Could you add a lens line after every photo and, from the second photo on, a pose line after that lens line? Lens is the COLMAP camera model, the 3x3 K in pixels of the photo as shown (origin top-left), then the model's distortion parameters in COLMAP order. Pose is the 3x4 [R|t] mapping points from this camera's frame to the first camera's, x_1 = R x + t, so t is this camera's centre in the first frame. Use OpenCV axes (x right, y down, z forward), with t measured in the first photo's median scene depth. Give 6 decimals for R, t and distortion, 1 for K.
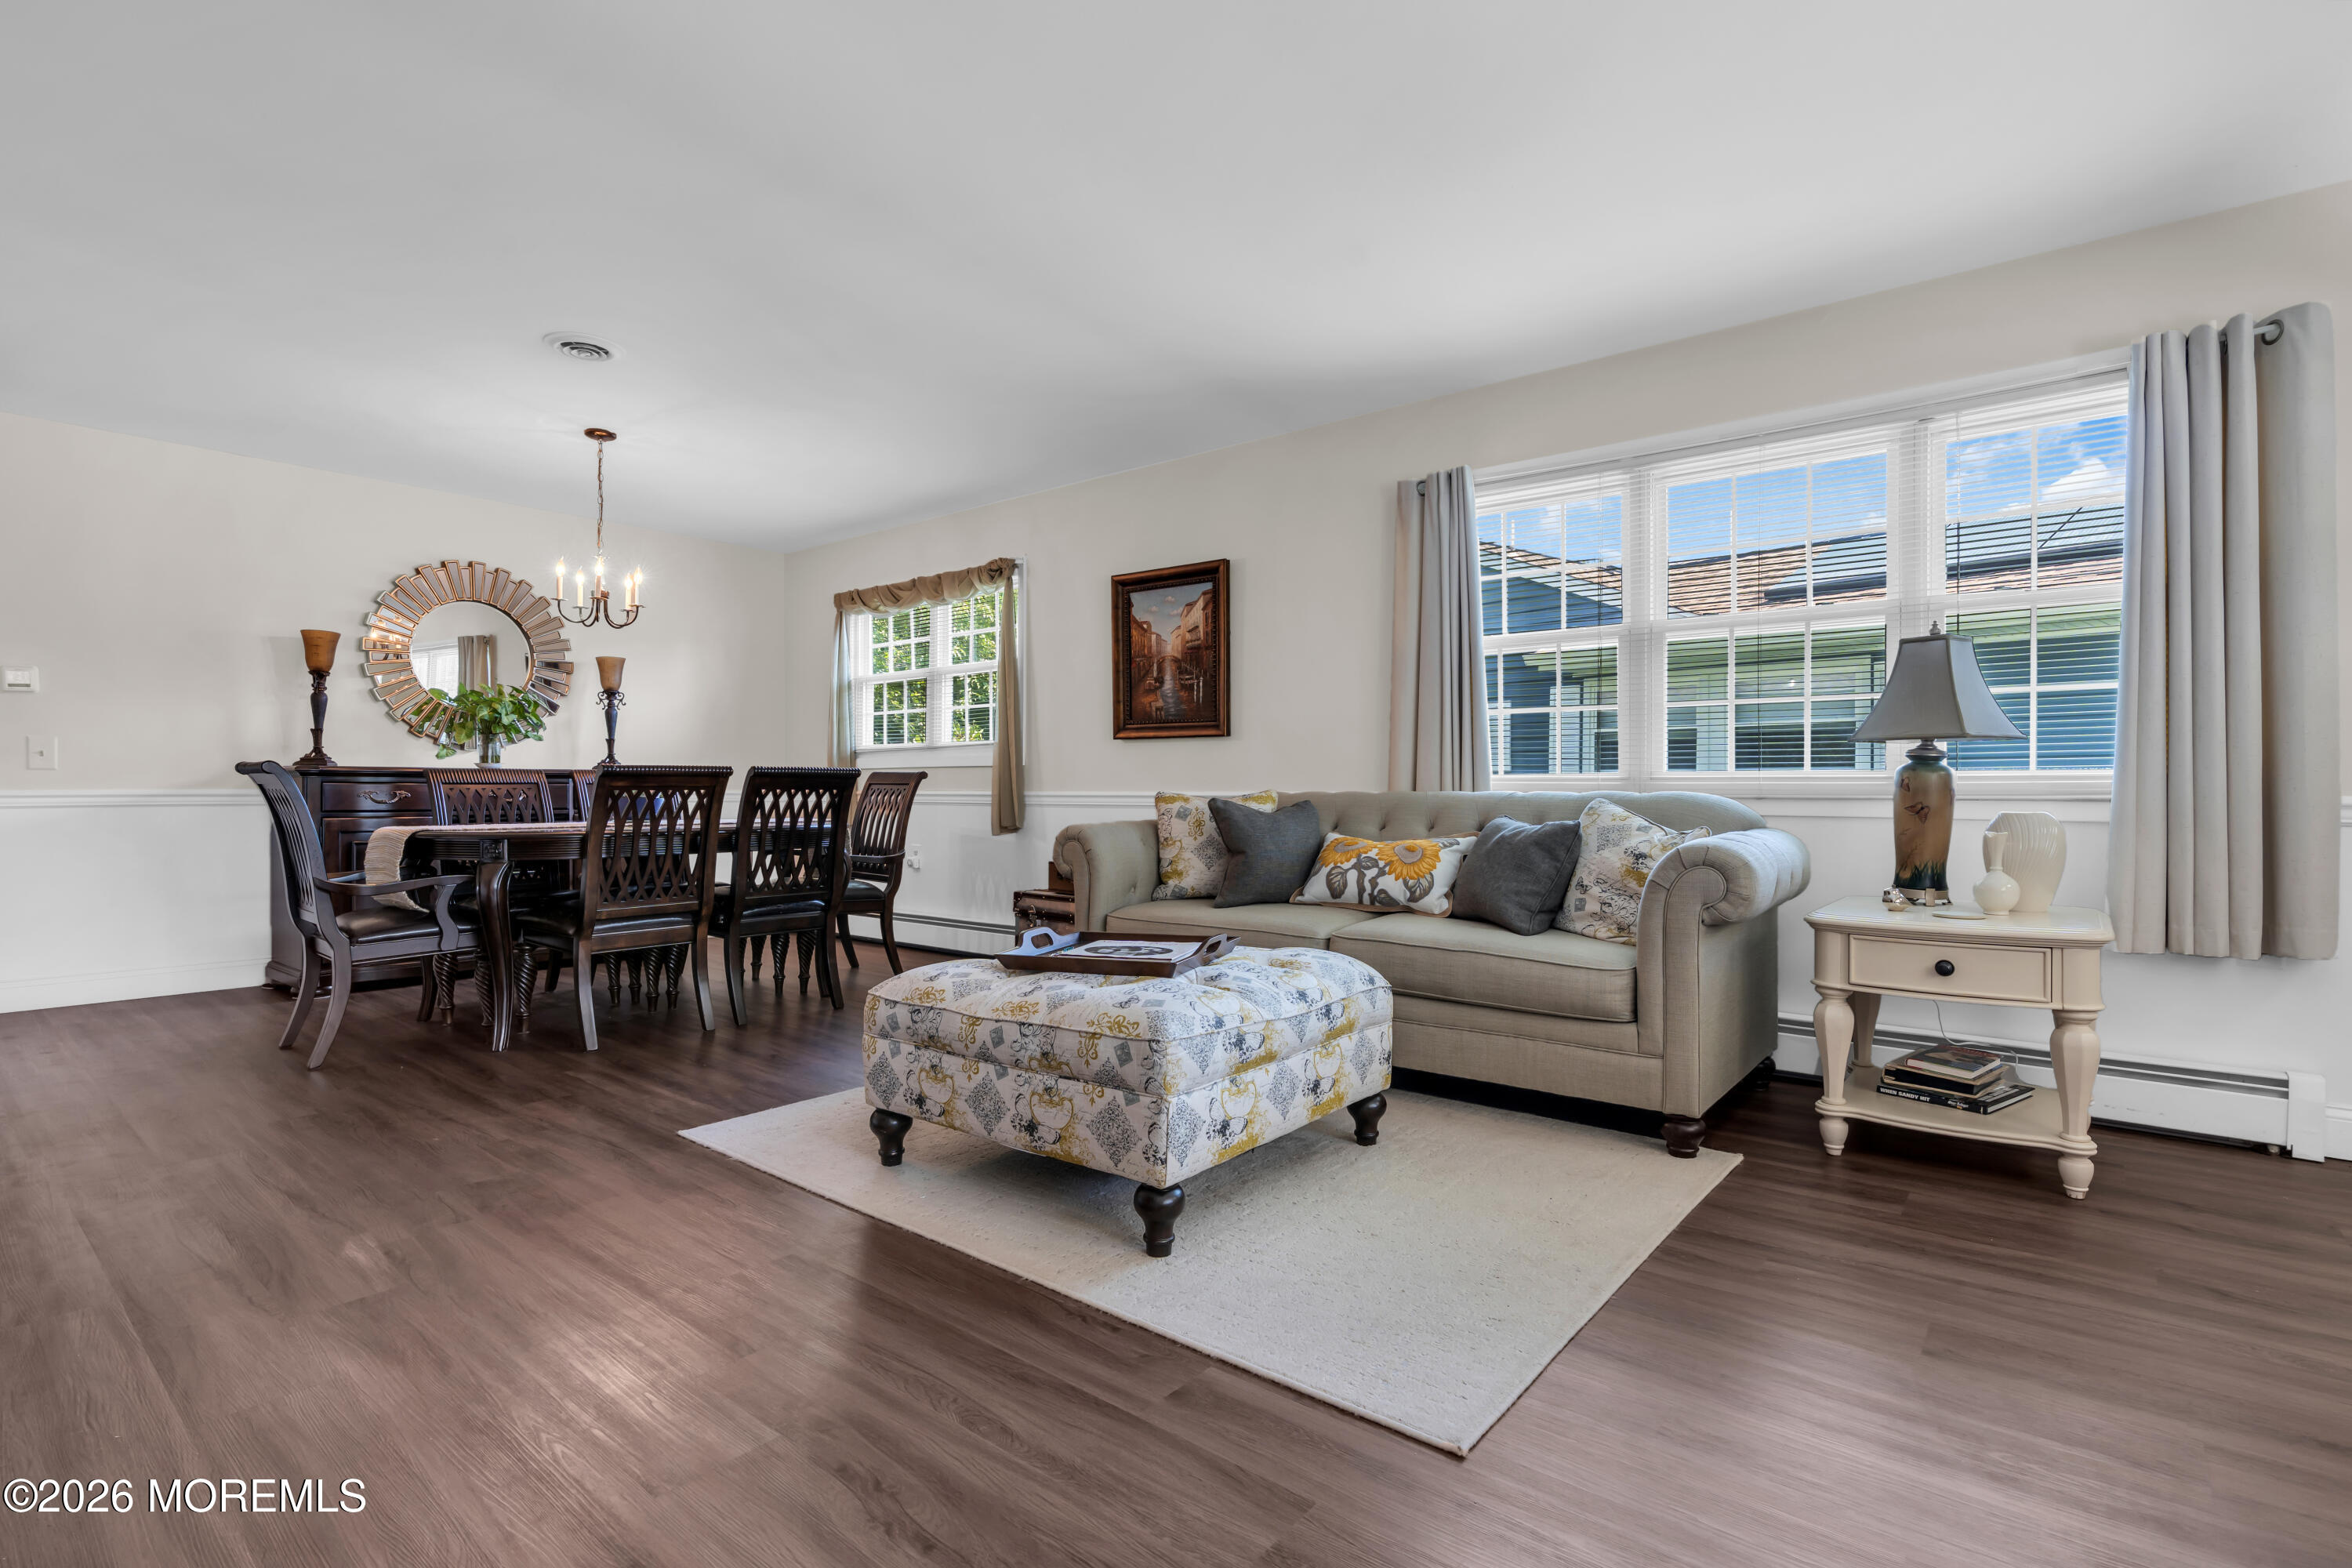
lens RADIAL K [[1106.2, 0, 1175.7], [0, 1106.2, 792.0], [0, 0, 1]] dist [-0.012811, 0.005312]
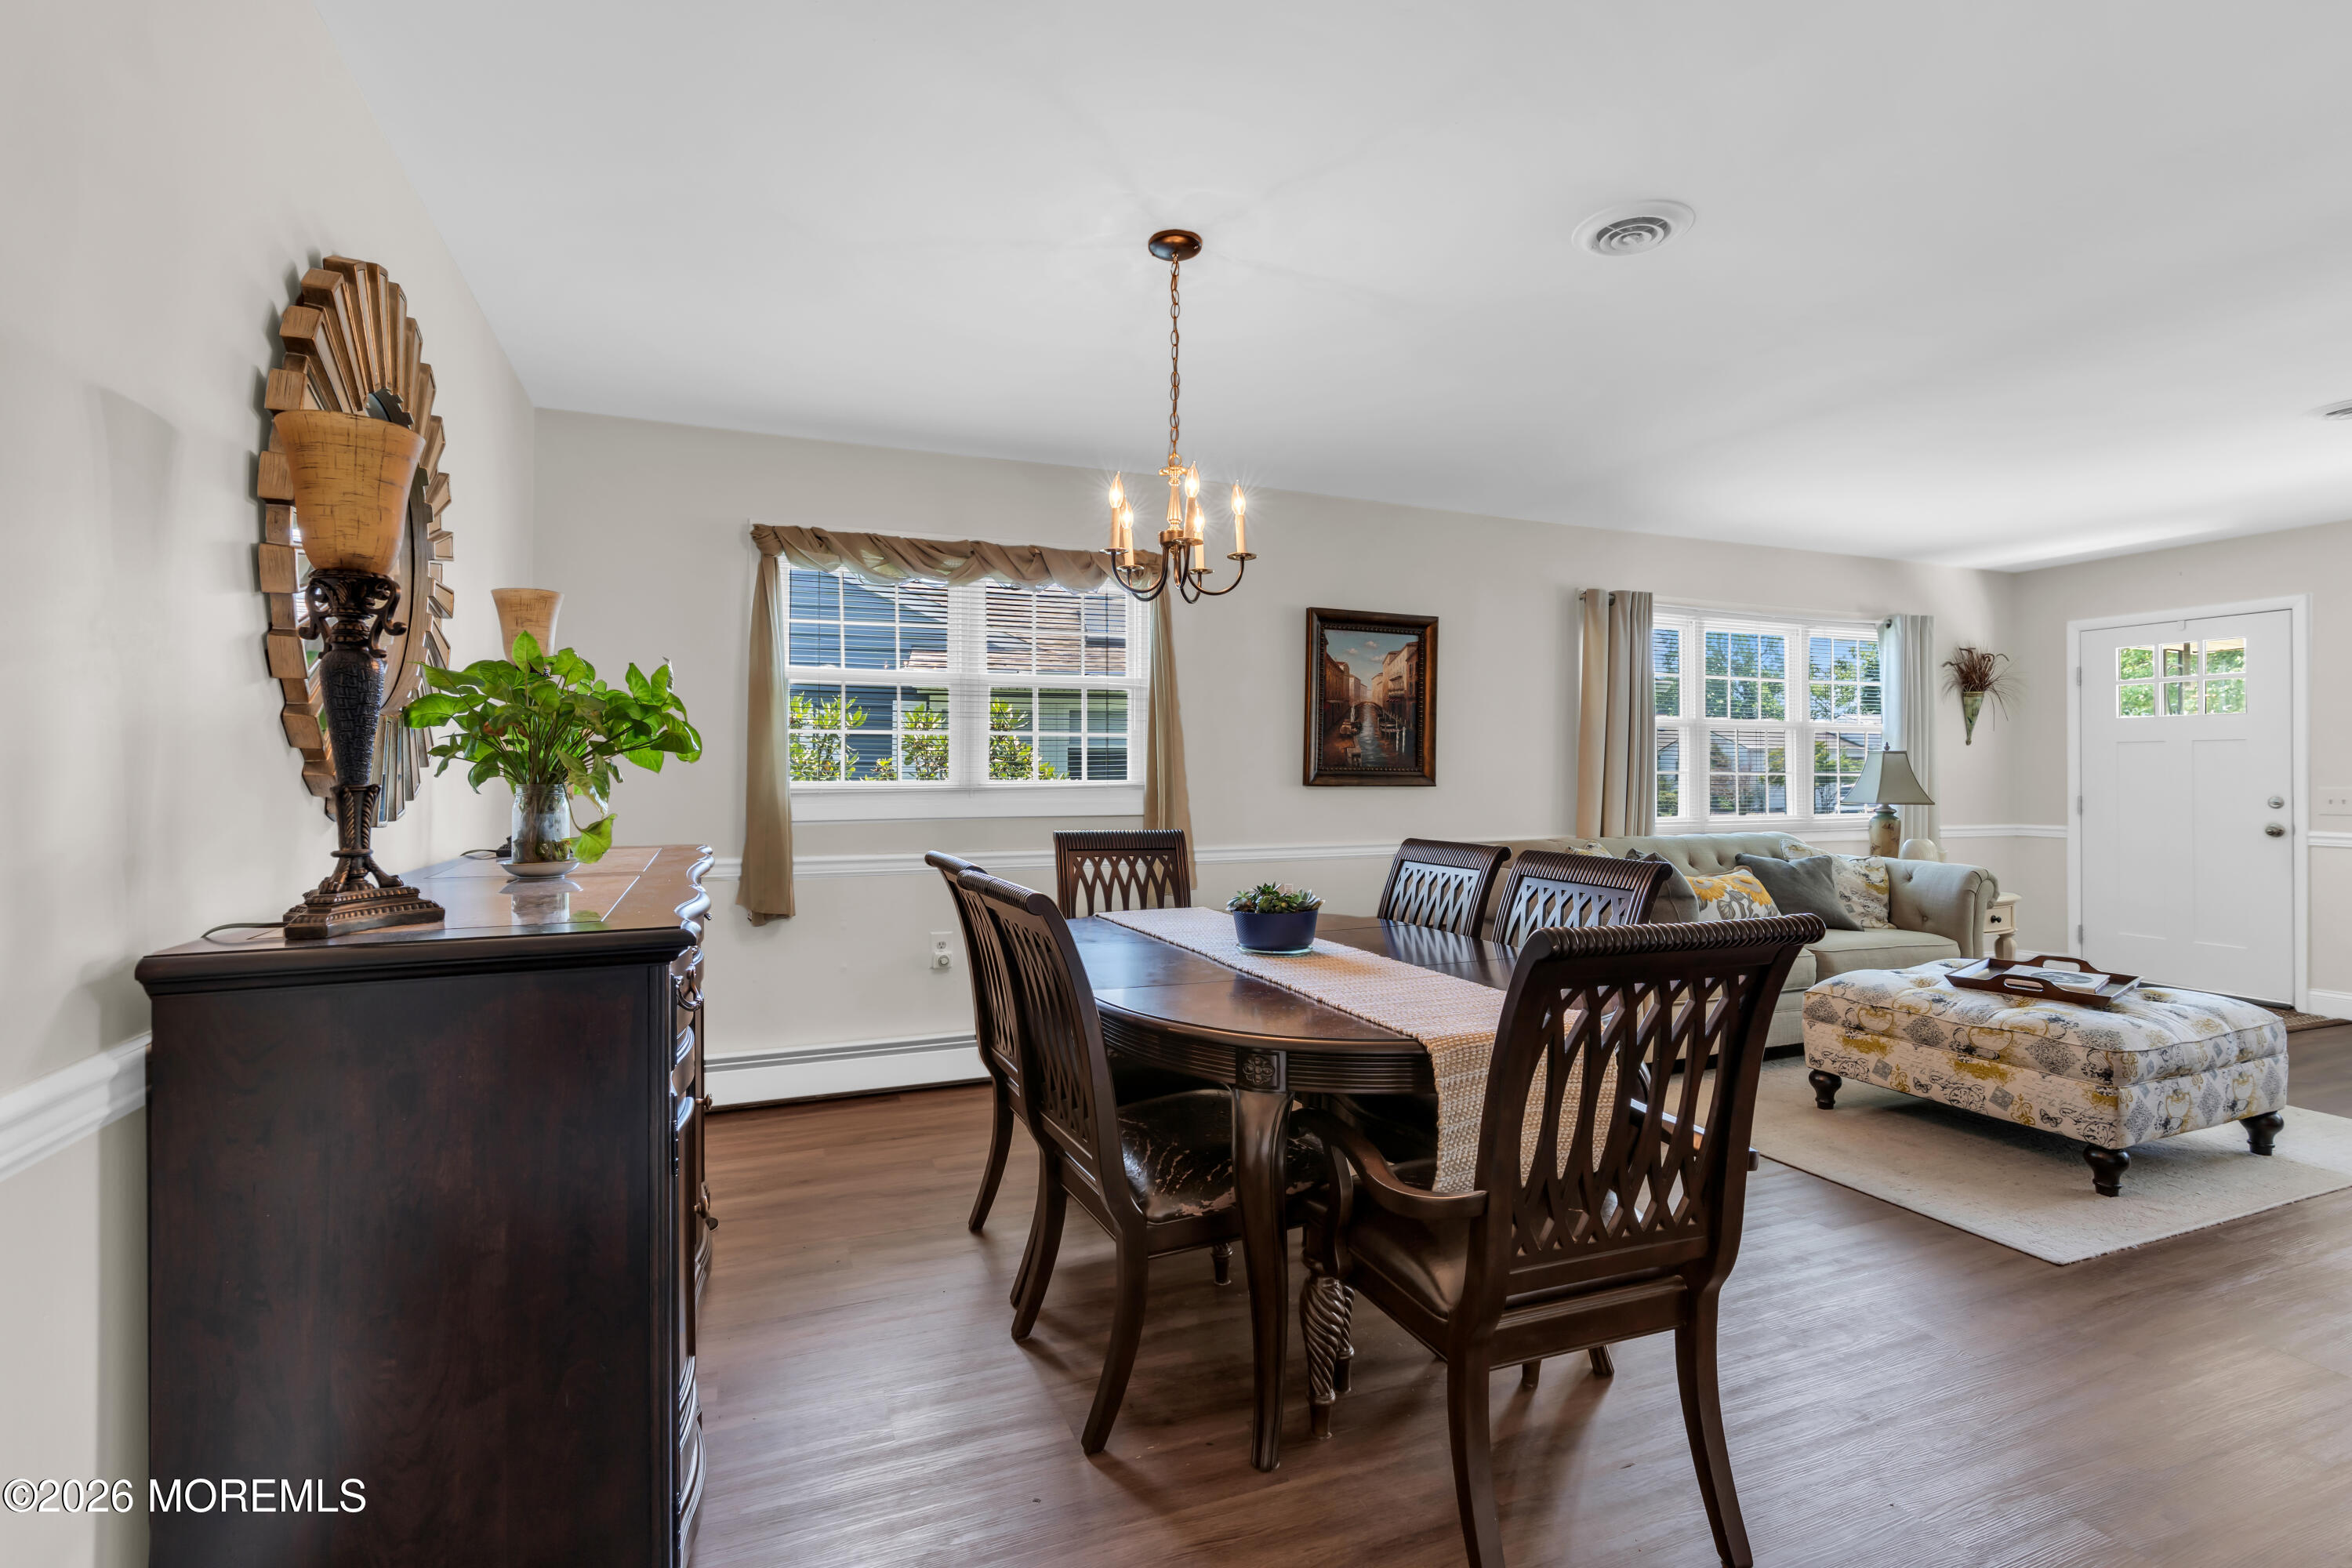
lens RADIAL K [[1066.8, 0, 1169.2], [0, 1066.8, 771.2], [0, 0, 1]] dist [-0.010179, 0.006444]
pose [[0.483658, 0.002028, 0.875255, -0.902166], [0.003450, 0.999985, -0.004224, -0.057941], [-0.875250, 0.005062, 0.483644, 0.691360]]
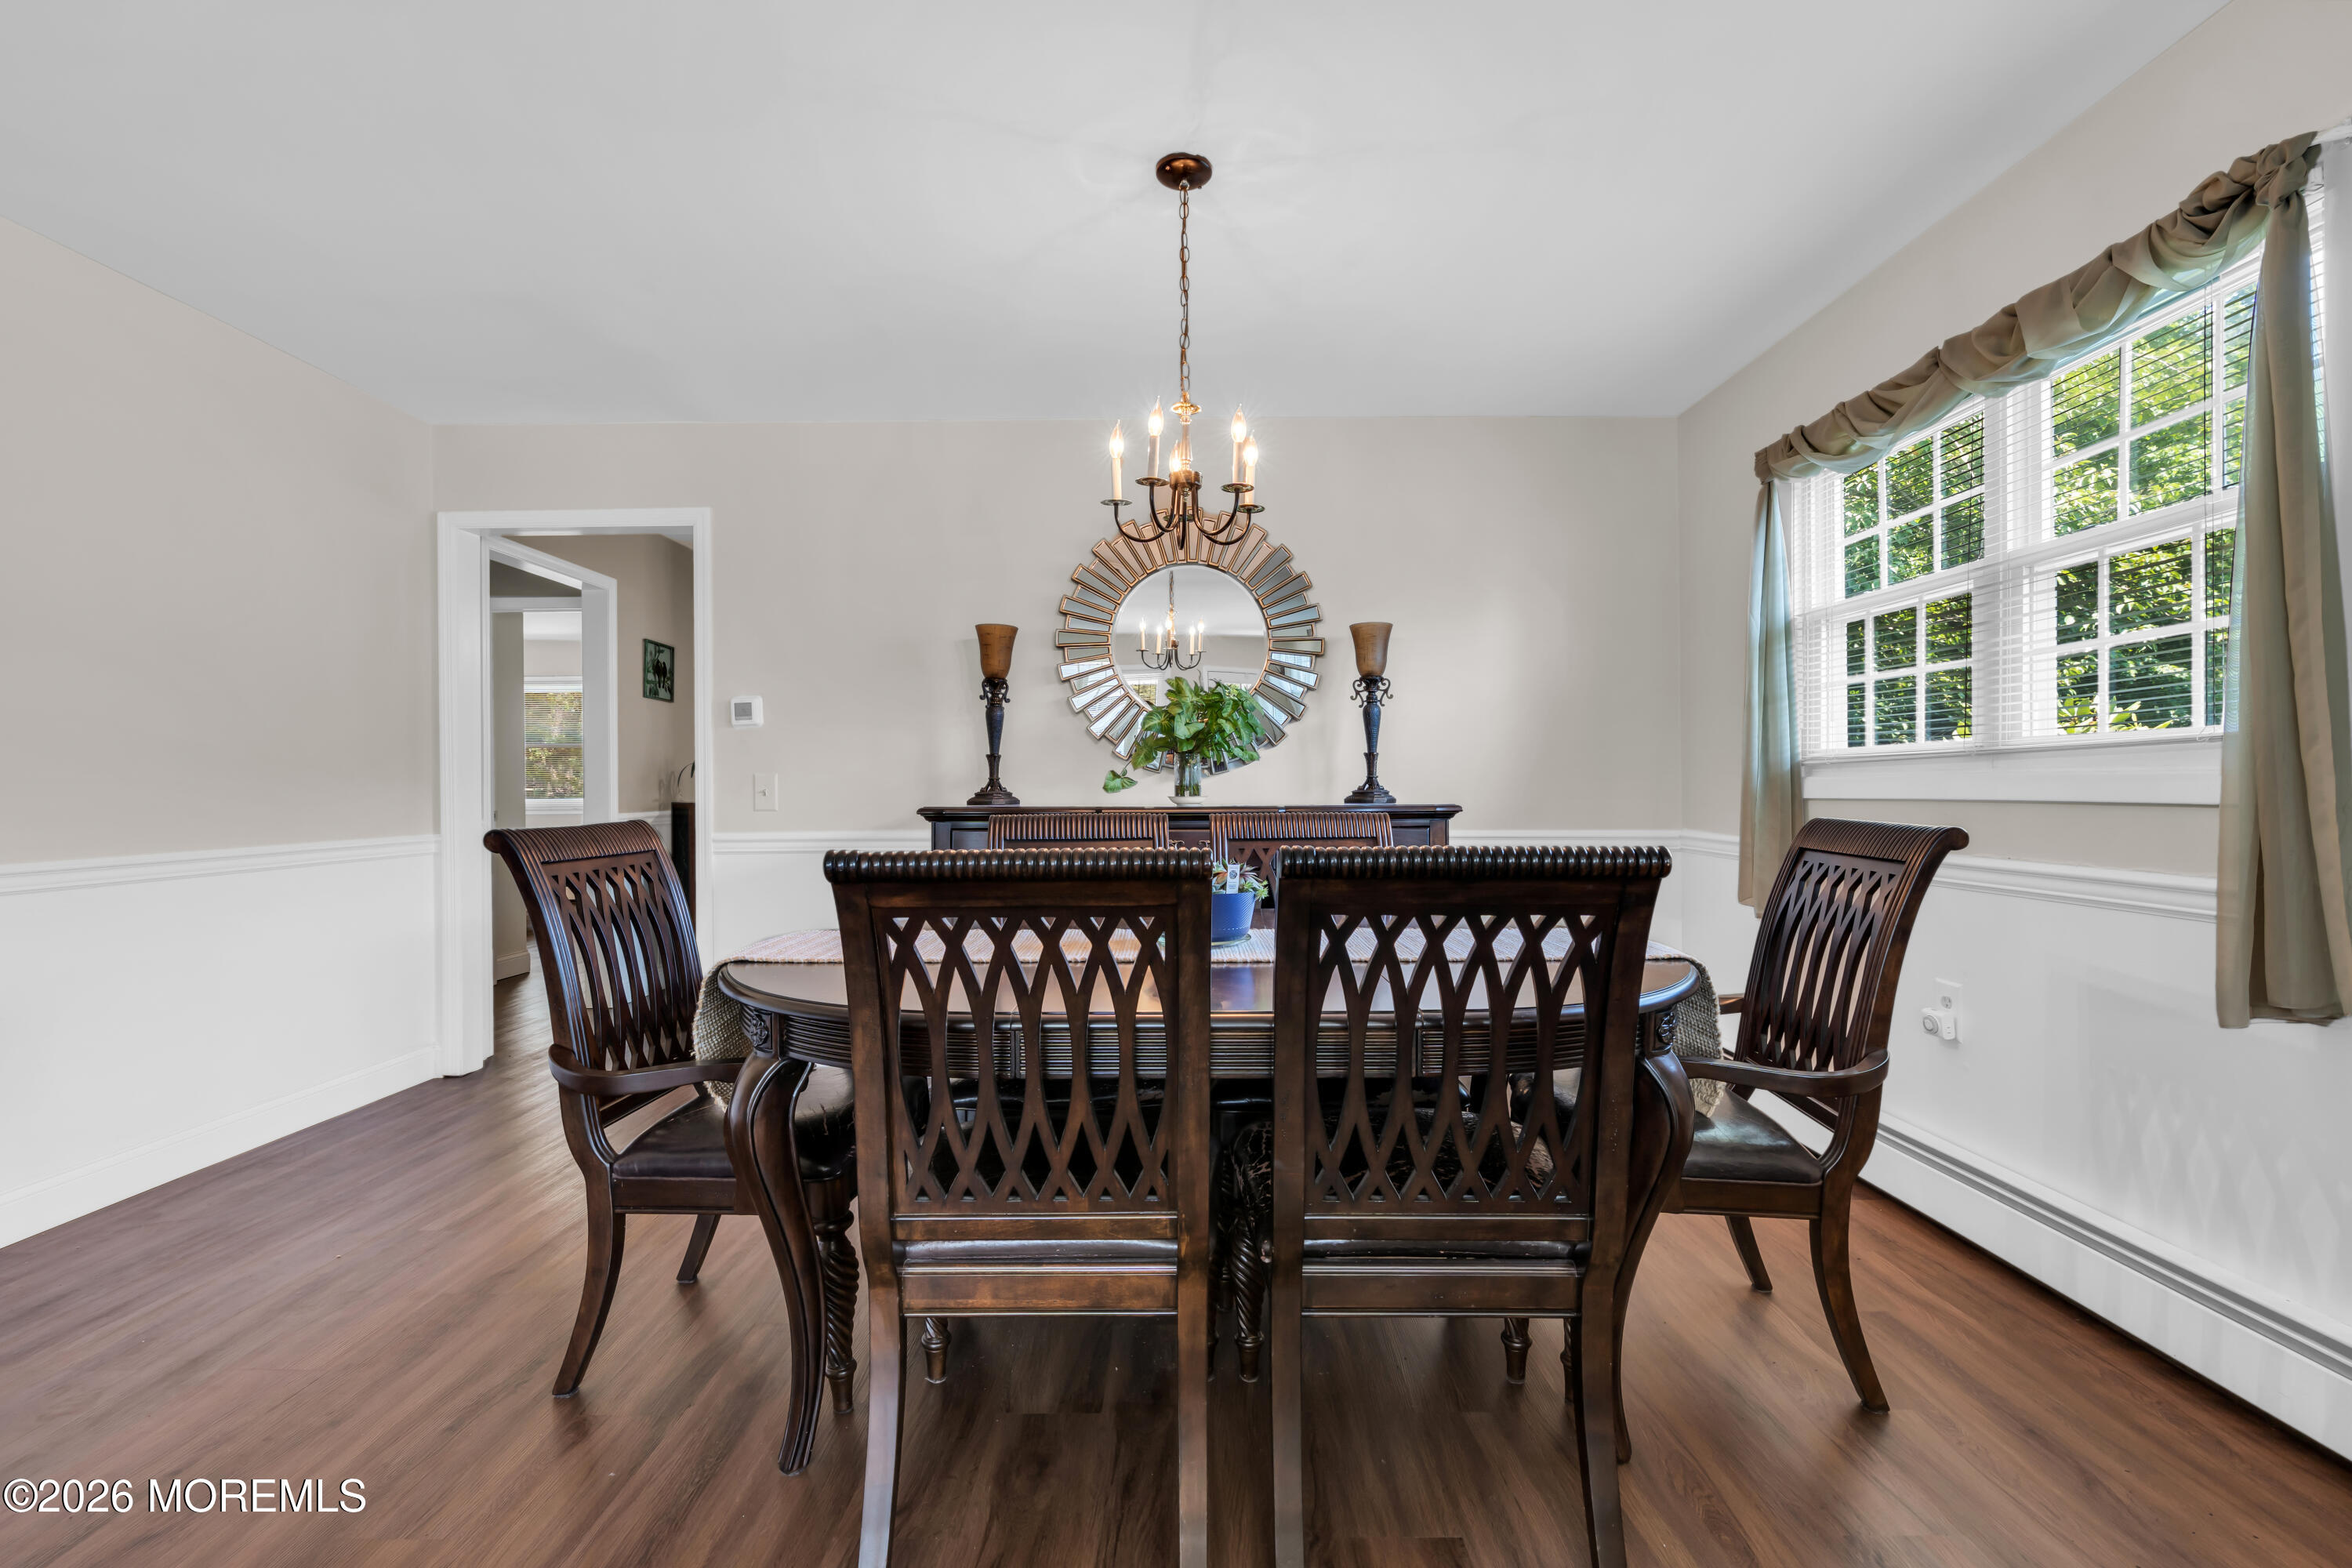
lens RADIAL K [[1066.8, 0, 1180.8], [0, 1066.8, 782.4], [0, 0, 1]] dist [-0.010179, 0.006444]
pose [[0.632146, -0.006682, -0.774820, -0.129270], [0.001417, 0.999971, -0.007467, -0.032266], [0.774848, 0.003622, 0.632138, 0.632307]]
